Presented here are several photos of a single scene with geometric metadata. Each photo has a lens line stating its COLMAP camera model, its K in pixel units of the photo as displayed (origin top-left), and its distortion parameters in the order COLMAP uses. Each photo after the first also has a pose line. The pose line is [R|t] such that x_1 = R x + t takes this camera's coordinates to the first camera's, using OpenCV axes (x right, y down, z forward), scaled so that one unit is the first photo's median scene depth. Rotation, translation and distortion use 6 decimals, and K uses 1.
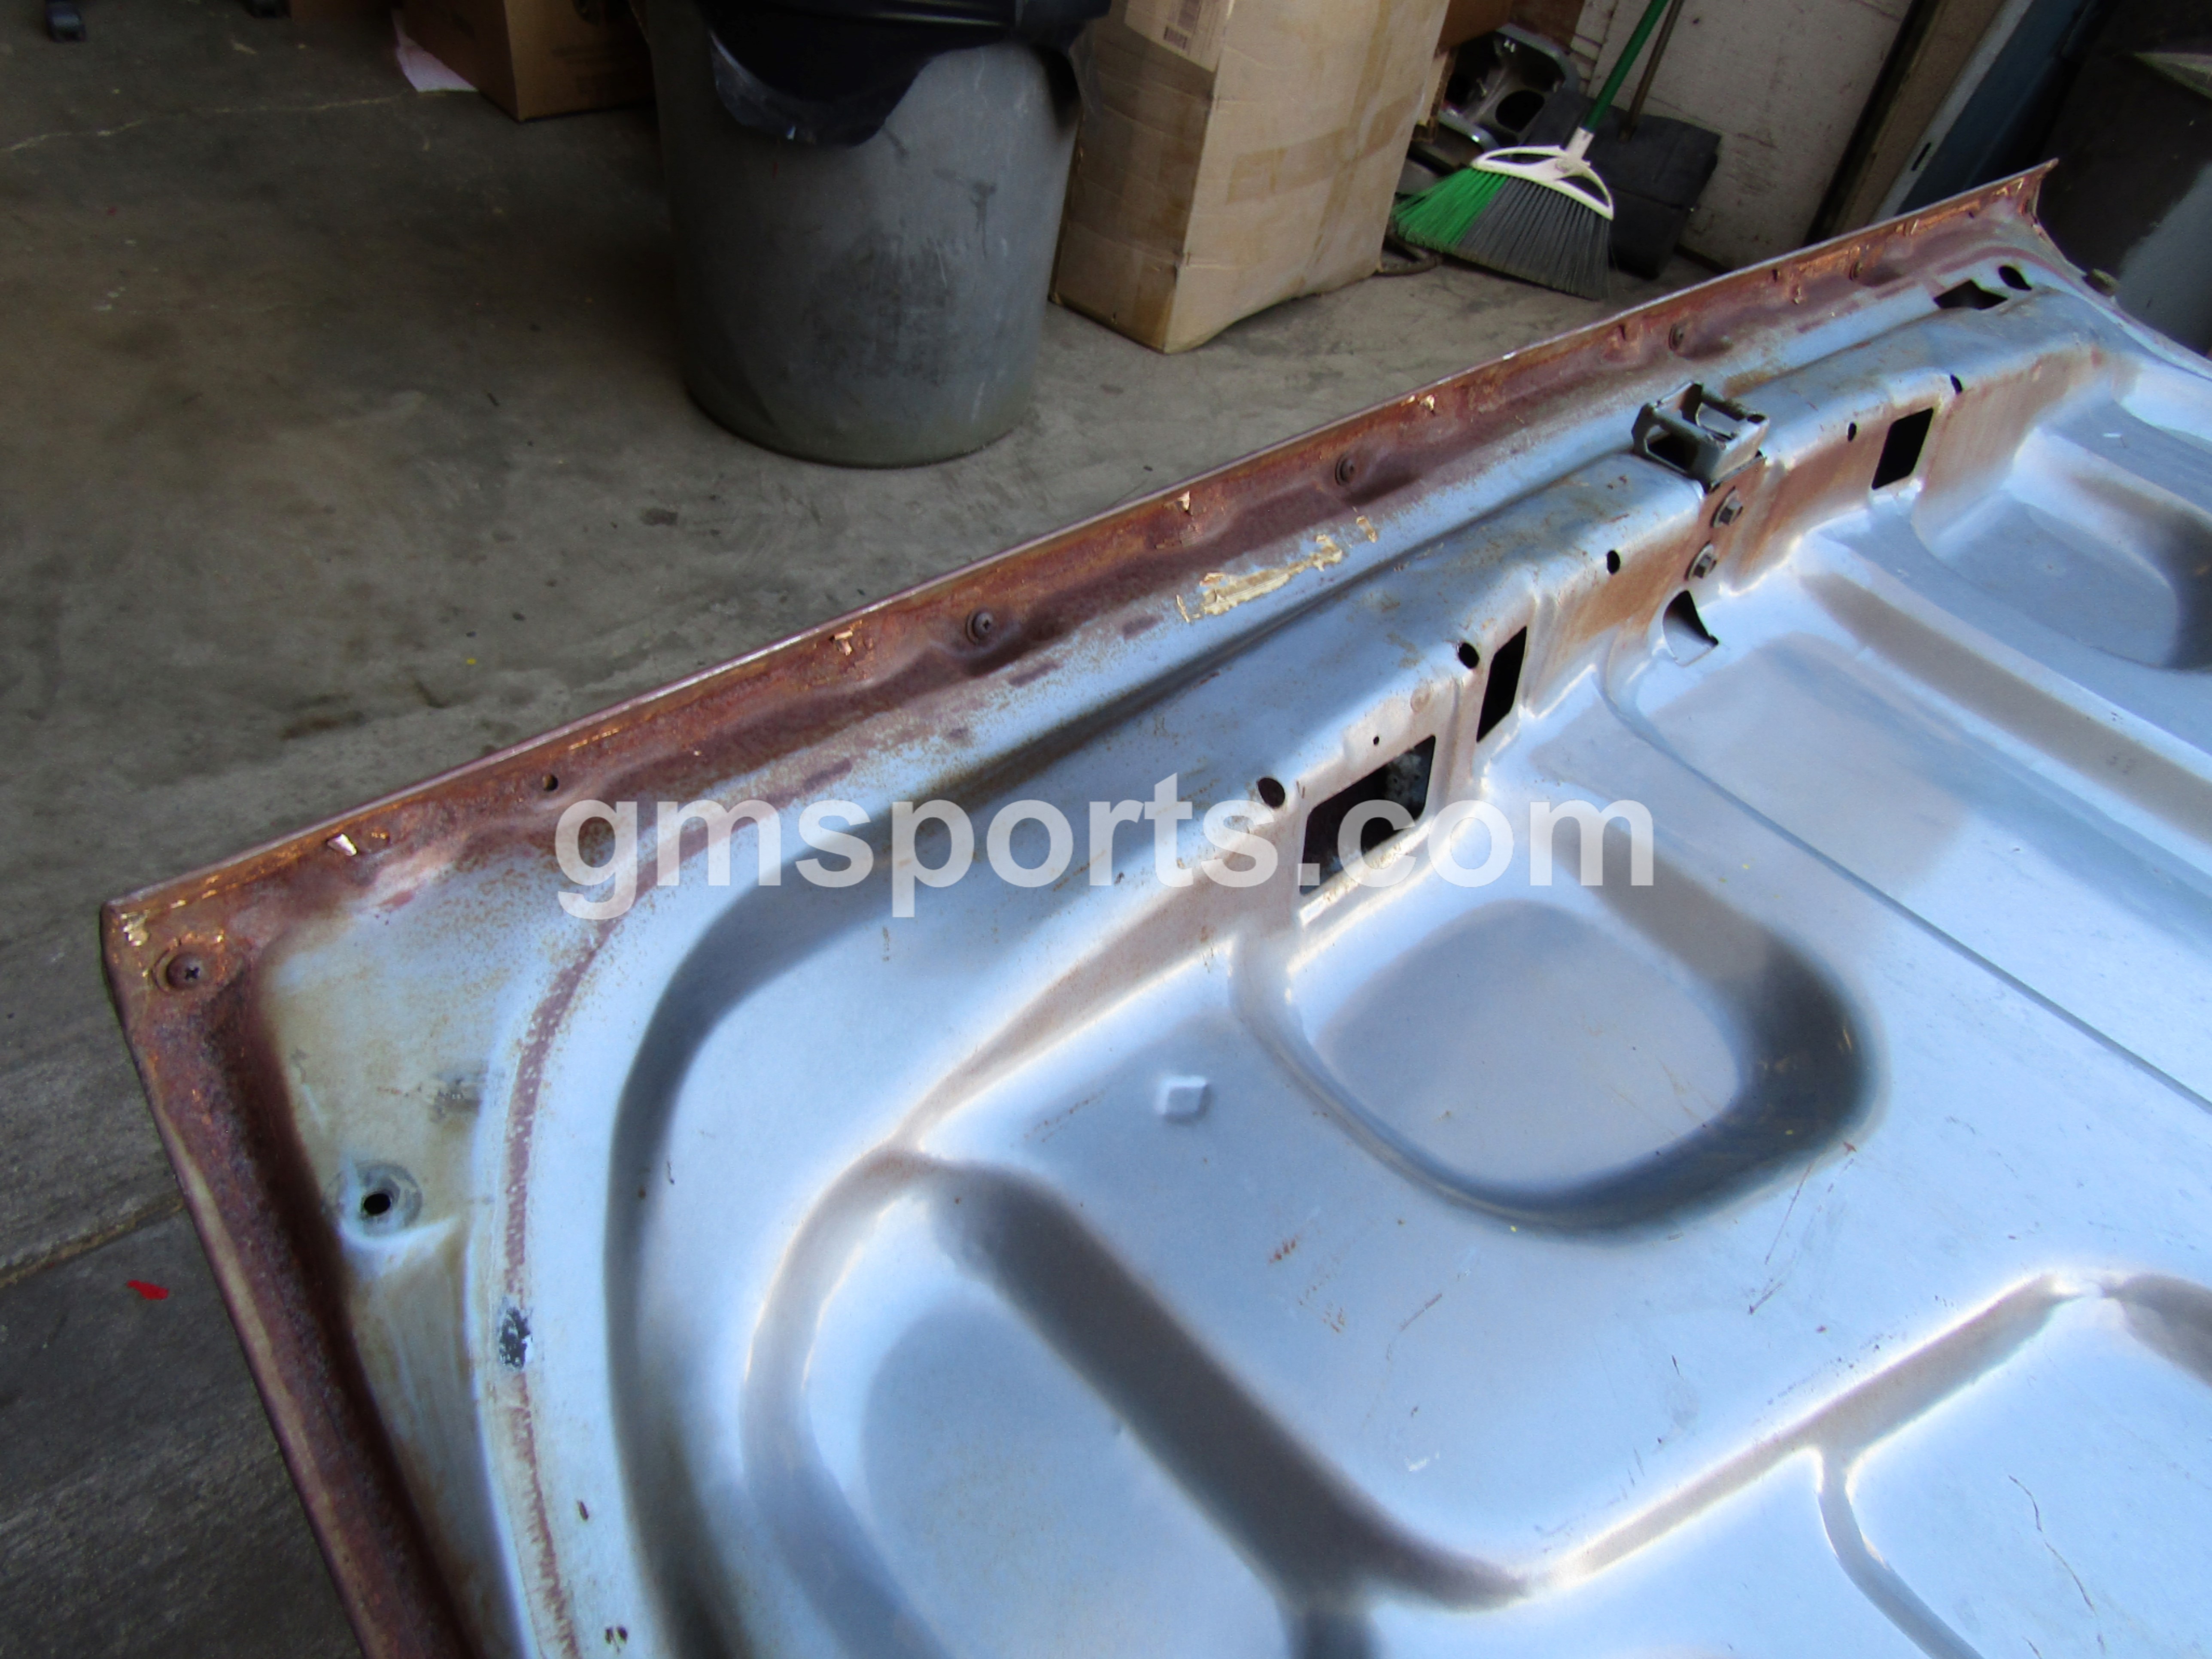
lens RADIAL K [[1576.3, 0, 1107.0], [0, 1576.3, 821.2], [0, 0, 1]] dist [-0.005401, -0.003310]
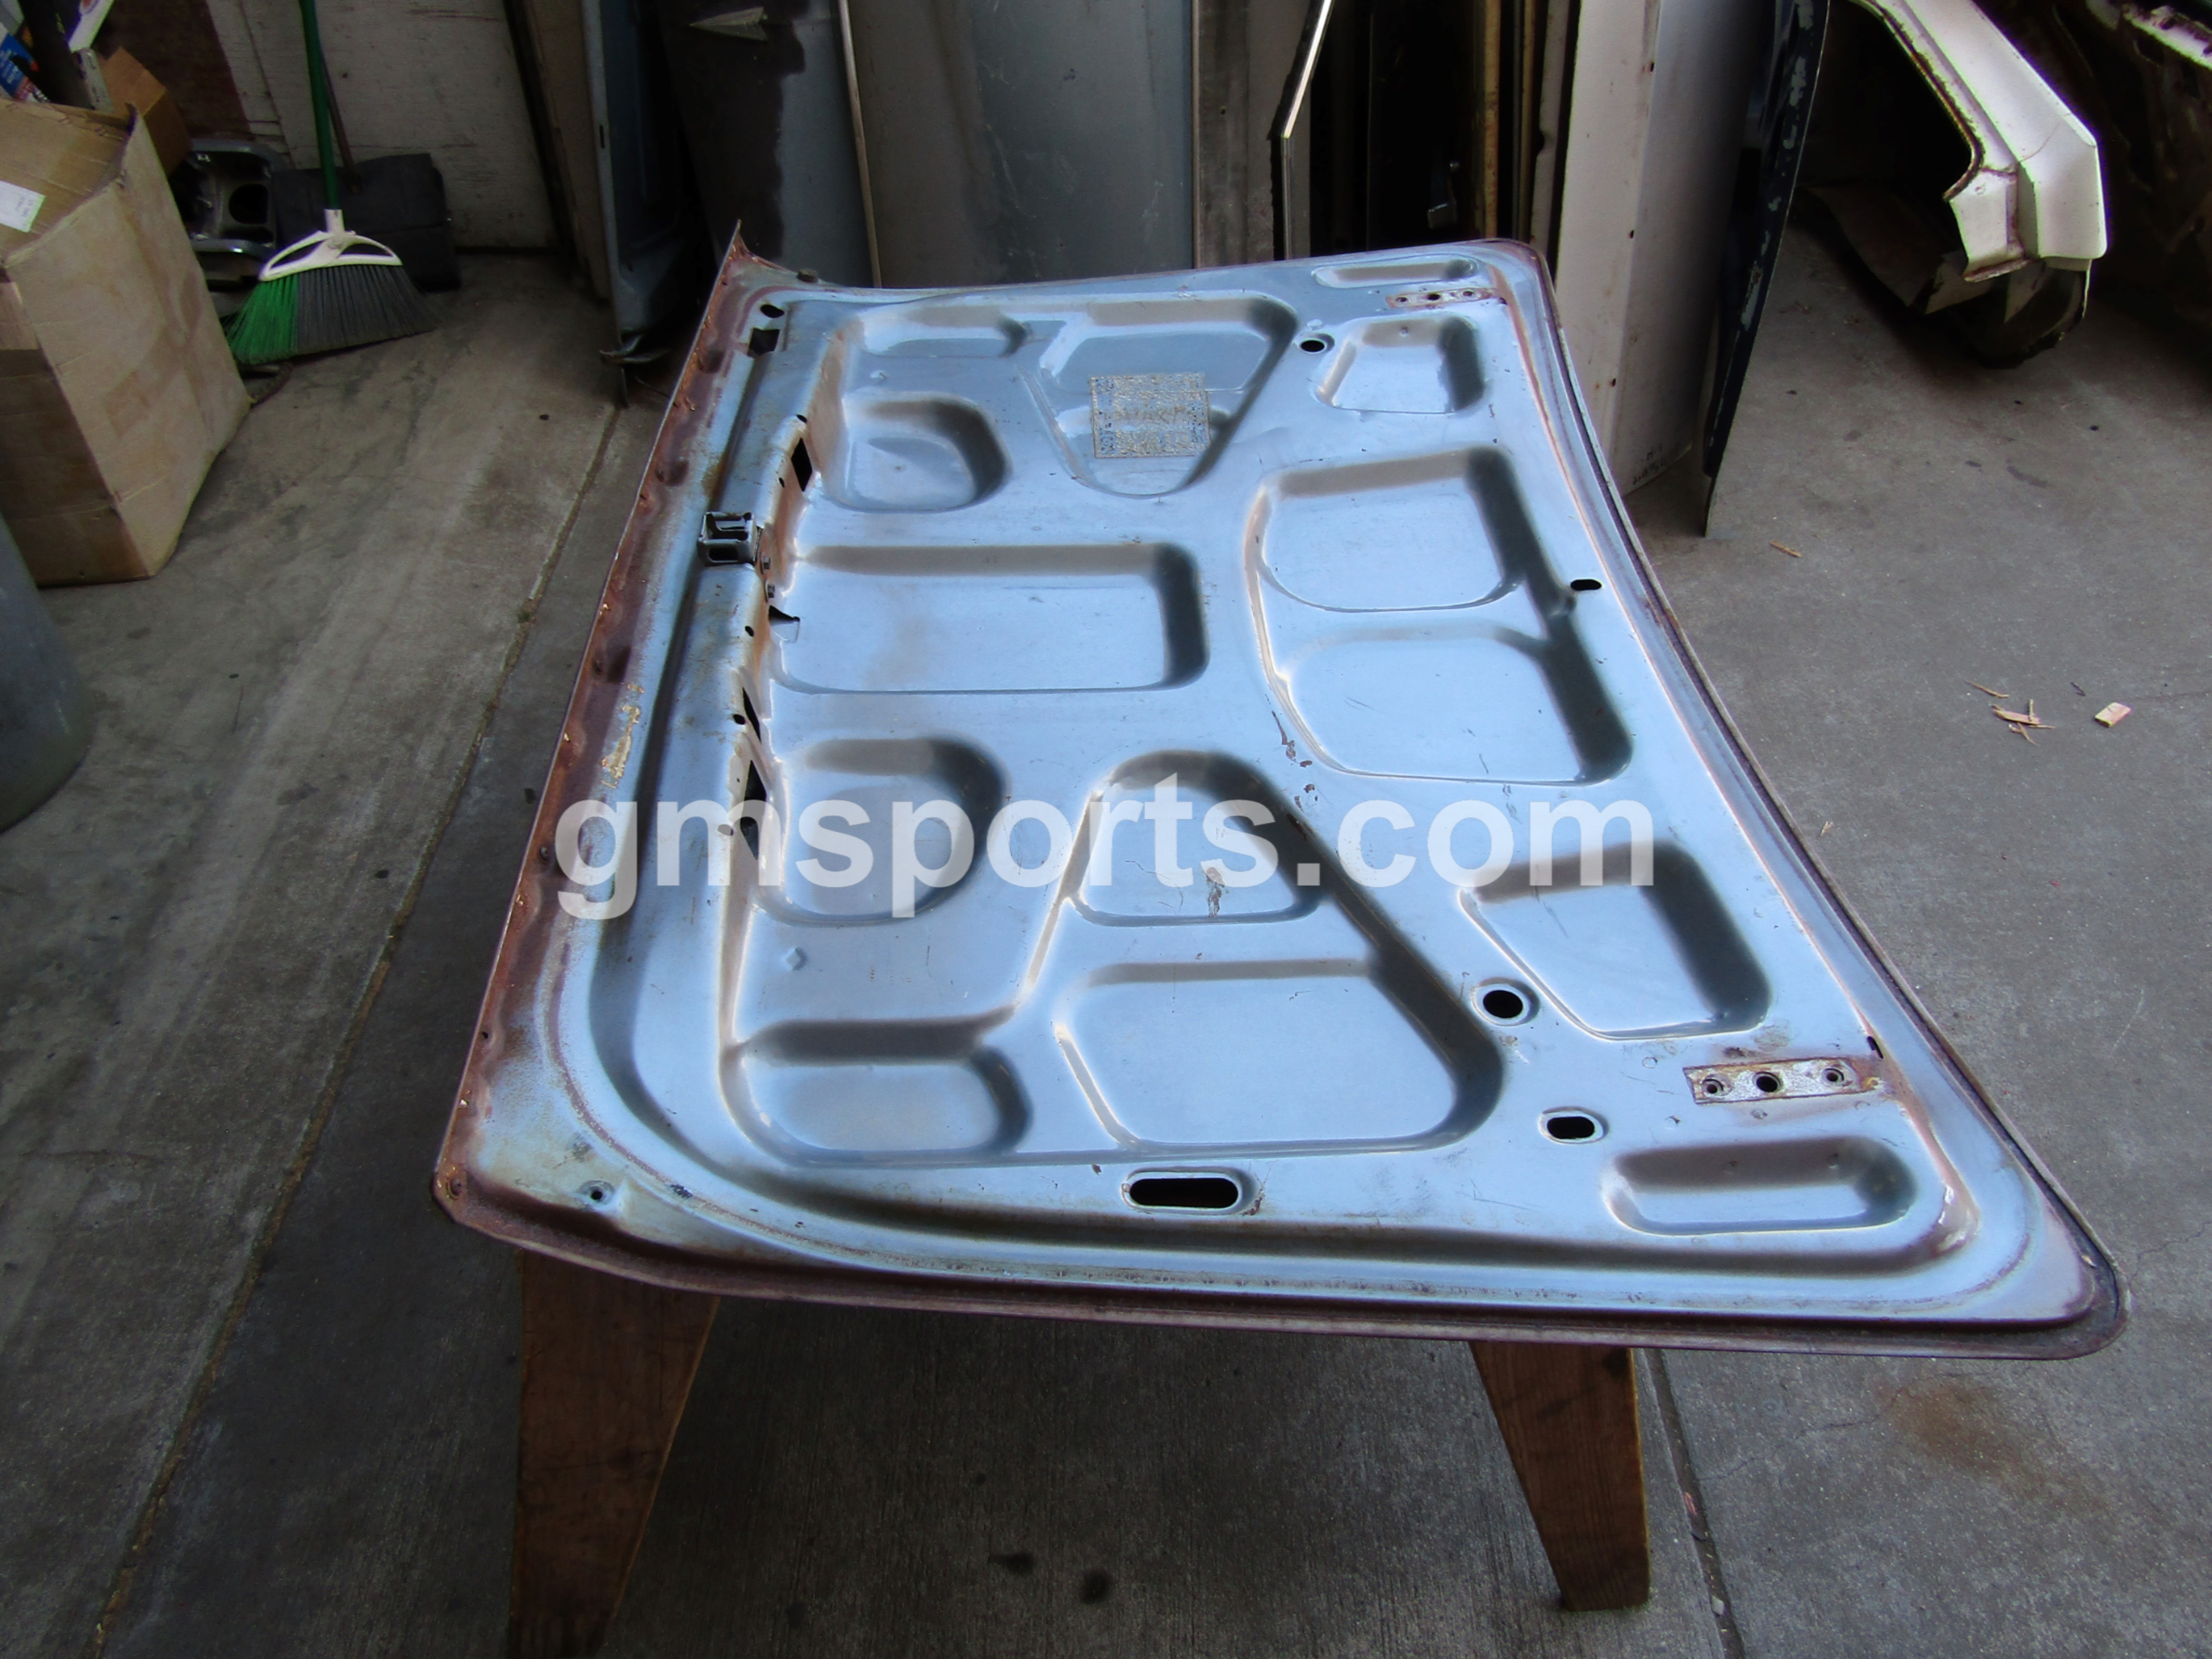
lens RADIAL K [[1576.3, 0, 1103.4], [0, 1576.3, 812.4], [0, 0, 1]] dist [-0.005401, -0.003310]
pose [[0.658252, -0.610083, 0.441025, -0.140163], [0.568166, 0.786955, 0.240602, -0.074742], [-0.493854, 0.092199, 0.864643, -0.318209]]
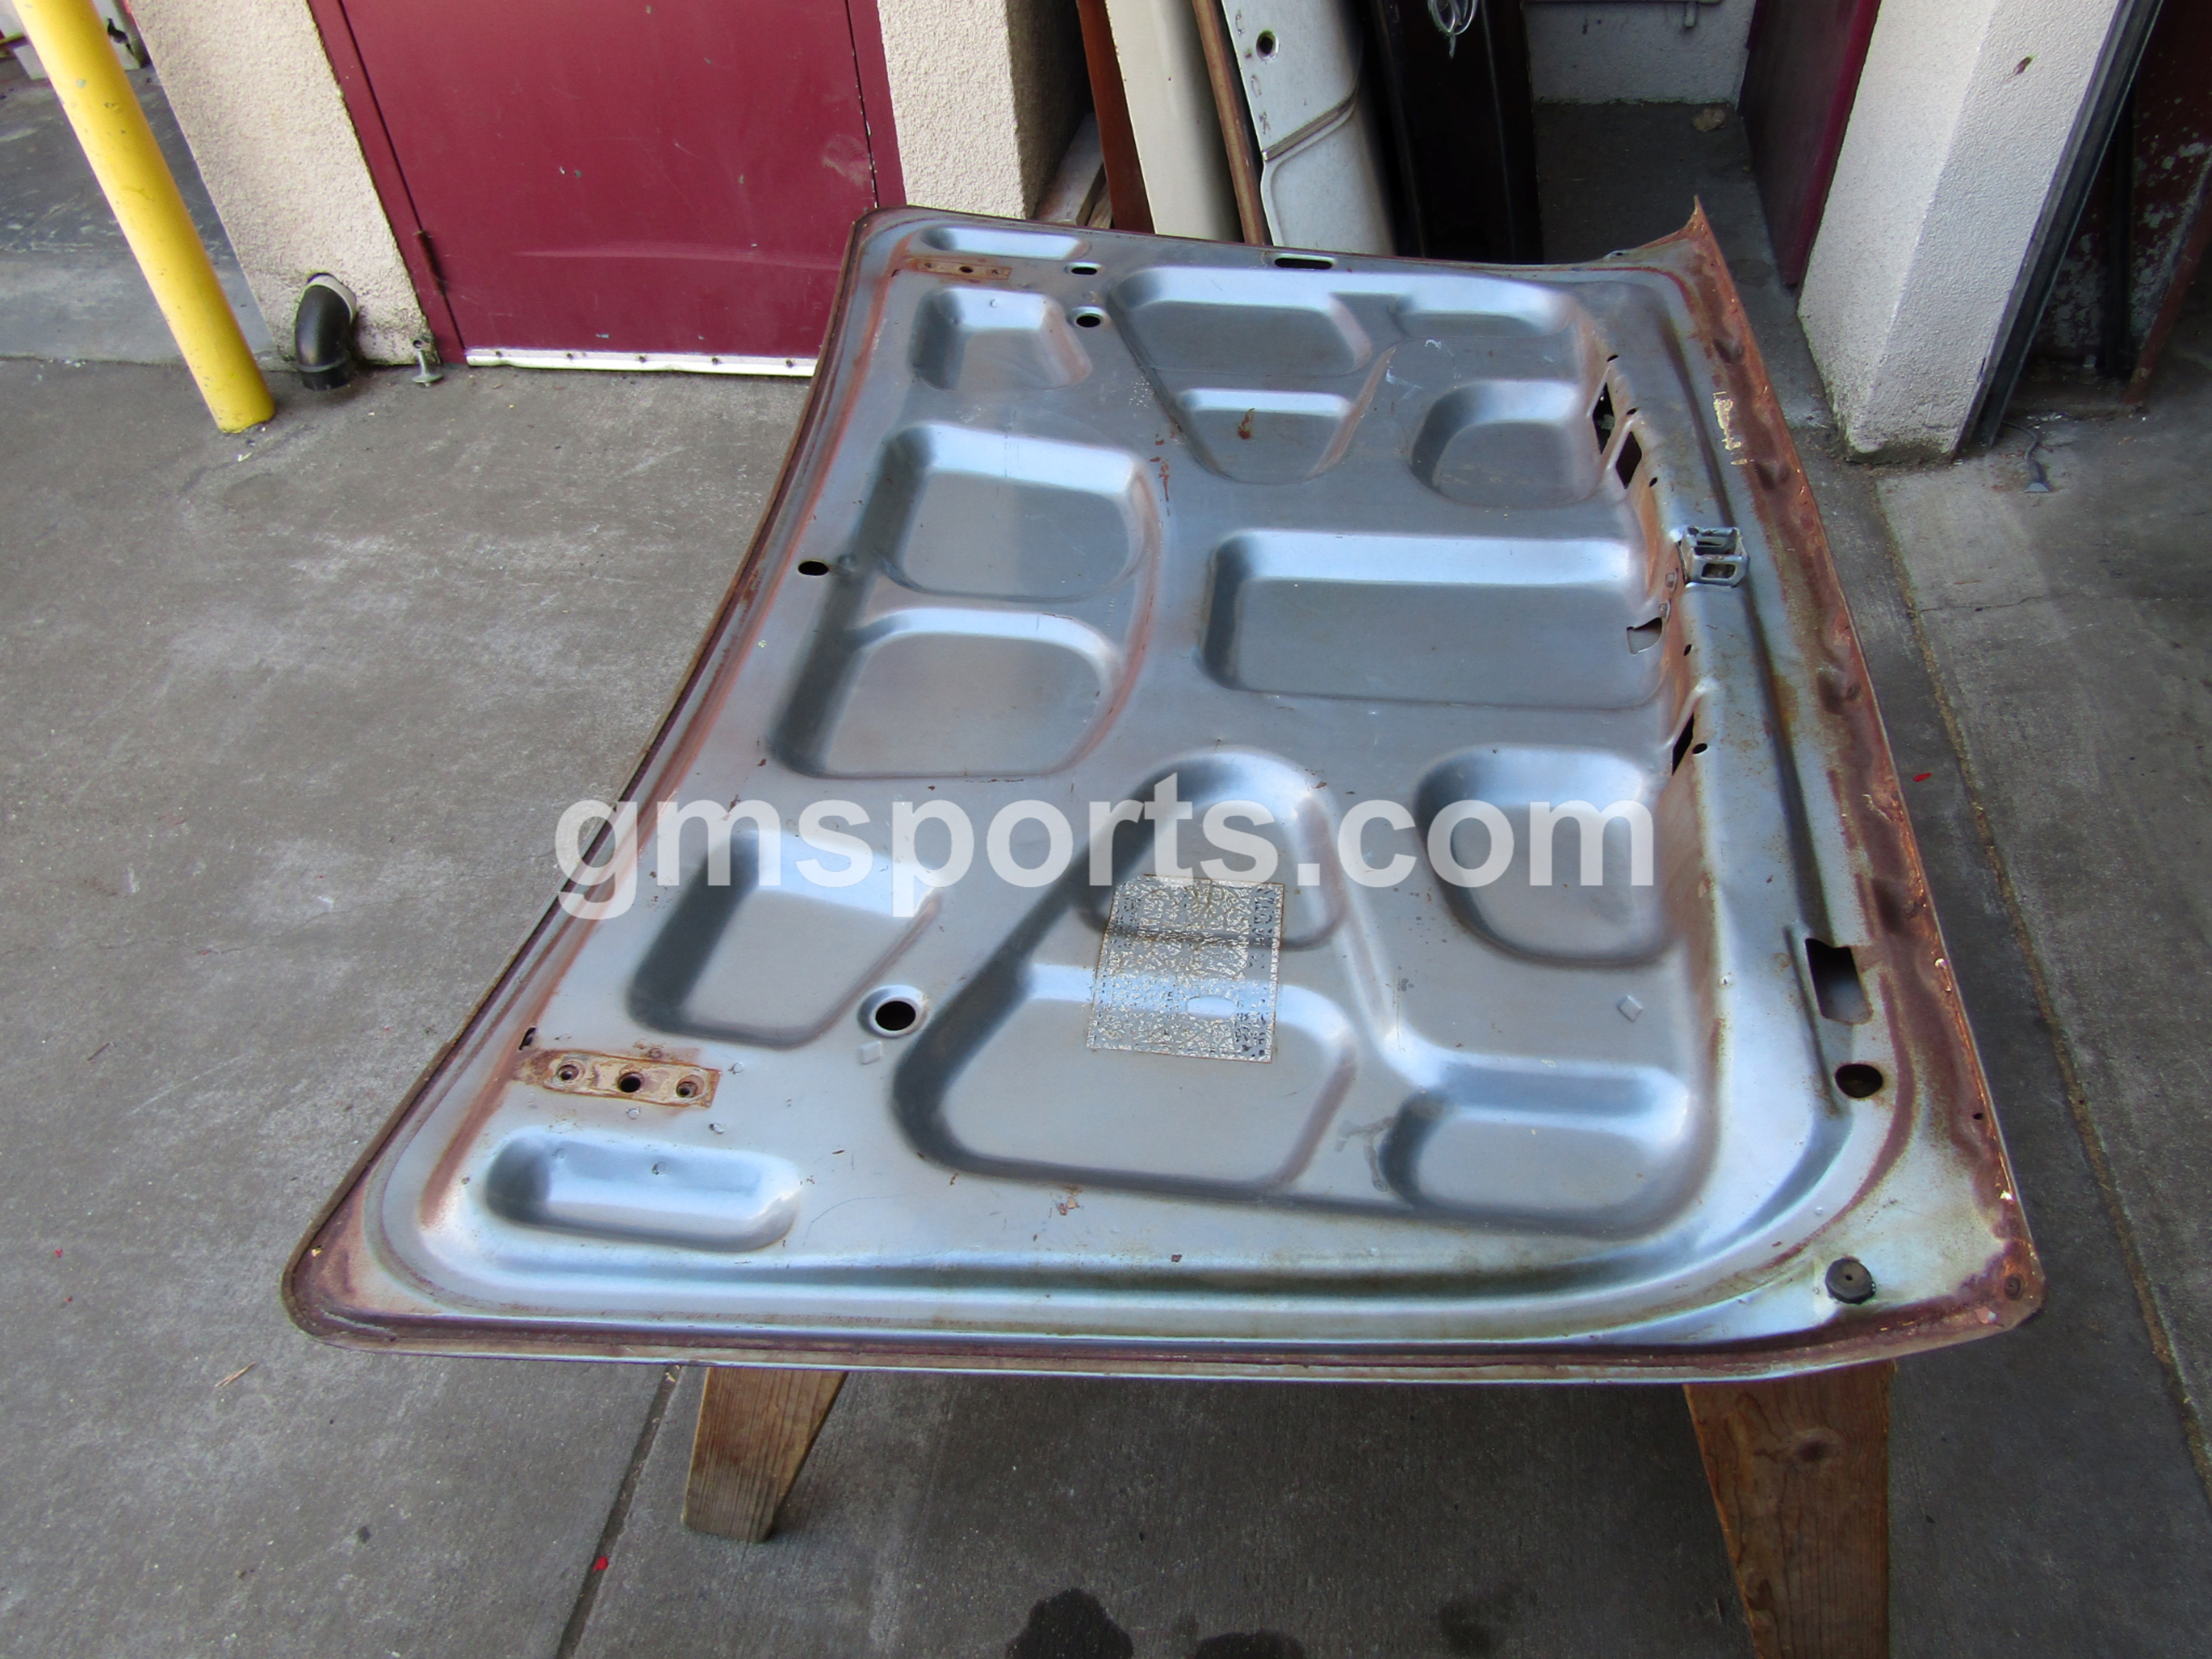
lens RADIAL K [[1576.3, 0, 1108.3], [0, 1576.3, 828.6], [0, 0, 1]] dist [-0.005401, -0.003310]
pose [[-0.772264, 0.349335, -0.530636, 0.765944], [-0.484373, 0.216704, 0.847598, -0.530638], [0.411086, 0.911595, 0.001856, 0.400384]]
